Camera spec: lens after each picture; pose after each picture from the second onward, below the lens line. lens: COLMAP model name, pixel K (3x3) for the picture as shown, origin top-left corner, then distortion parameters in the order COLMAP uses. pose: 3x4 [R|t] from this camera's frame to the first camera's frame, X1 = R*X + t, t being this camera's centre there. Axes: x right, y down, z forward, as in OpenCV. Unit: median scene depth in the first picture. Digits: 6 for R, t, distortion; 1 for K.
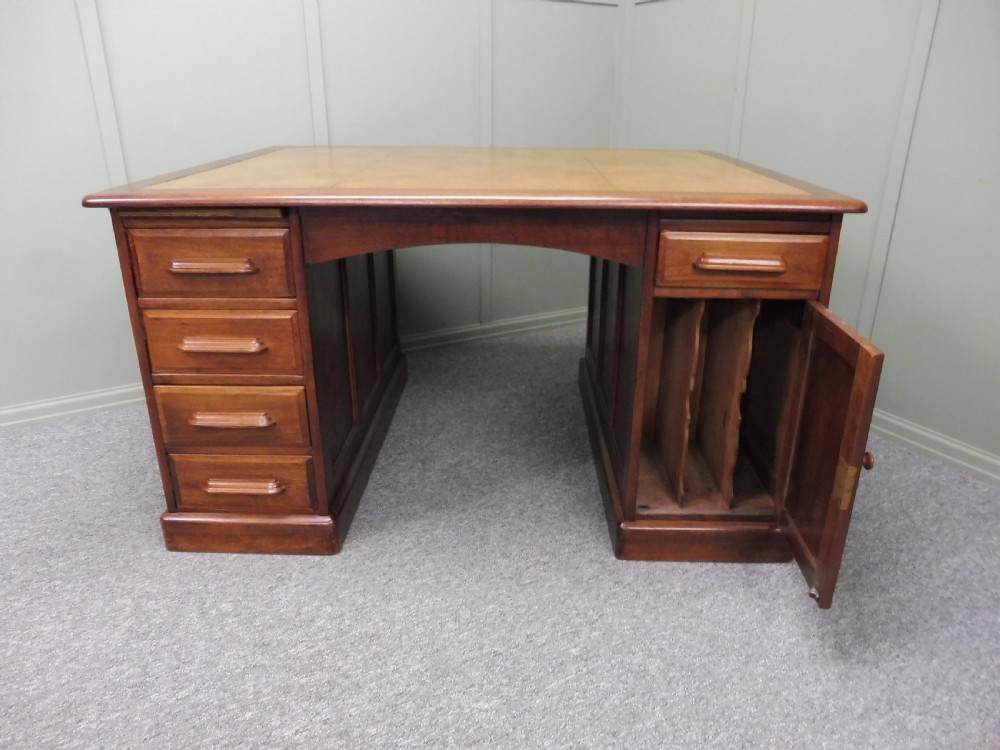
lens RADIAL K [[735.1, 0, 506.3], [0, 735.1, 382.1], [0, 0, 1]] dist [-0.065913, 0.034139]
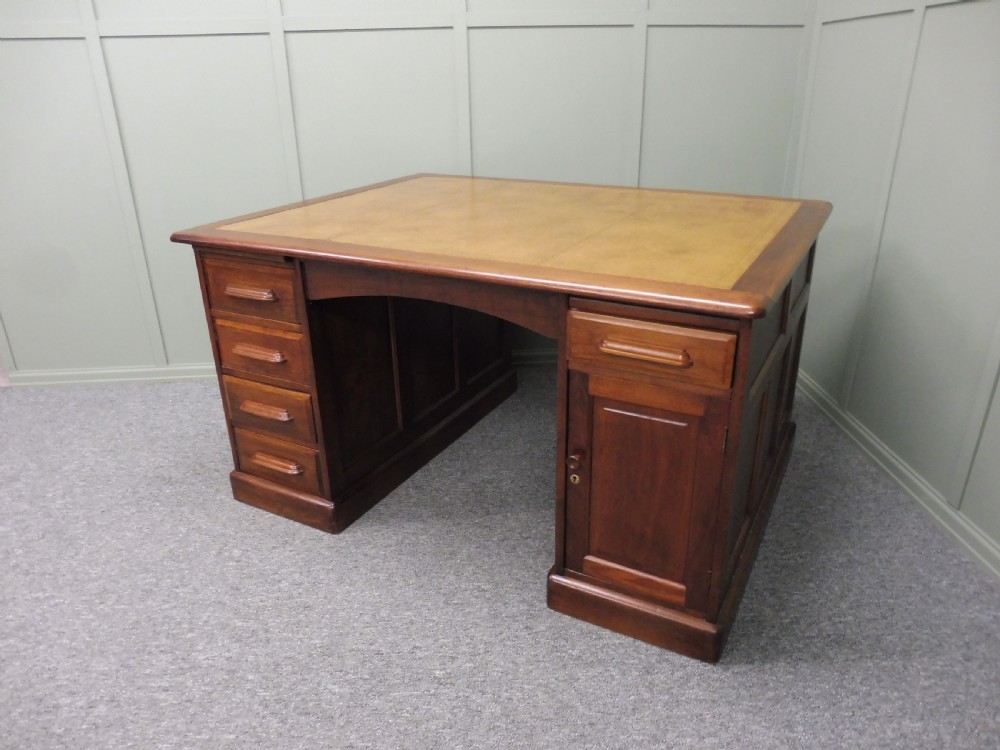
lens RADIAL K [[735.1, 0, 501.8], [0, 735.1, 383.7], [0, 0, 1]] dist [-0.065913, 0.034139]
pose [[0.888365, 0.164256, -0.428750, 0.534930], [-0.151558, 0.986383, 0.063862, -0.140919], [0.433402, 0.008248, 0.901163, 0.030810]]
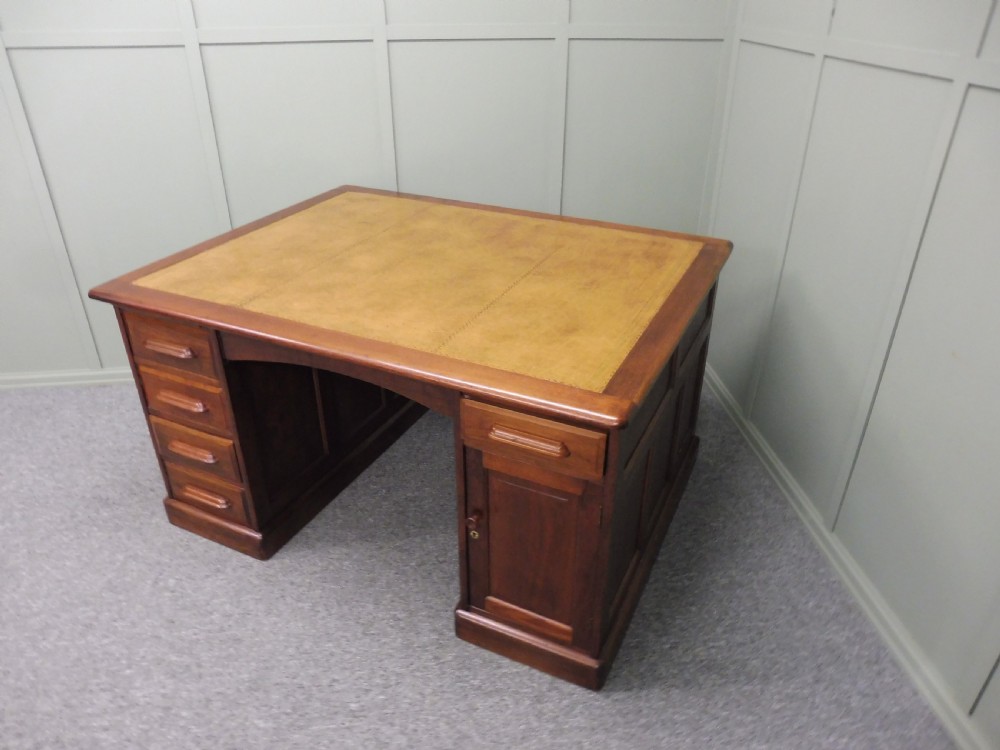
lens RADIAL K [[735.1, 0, 504.4], [0, 735.1, 385.6], [0, 0, 1]] dist [-0.065913, 0.034139]
pose [[0.911156, 0.203664, -0.358213, 0.609621], [-0.153149, 0.974422, 0.164462, -0.380017], [0.382545, -0.094990, 0.919041, 0.001900]]
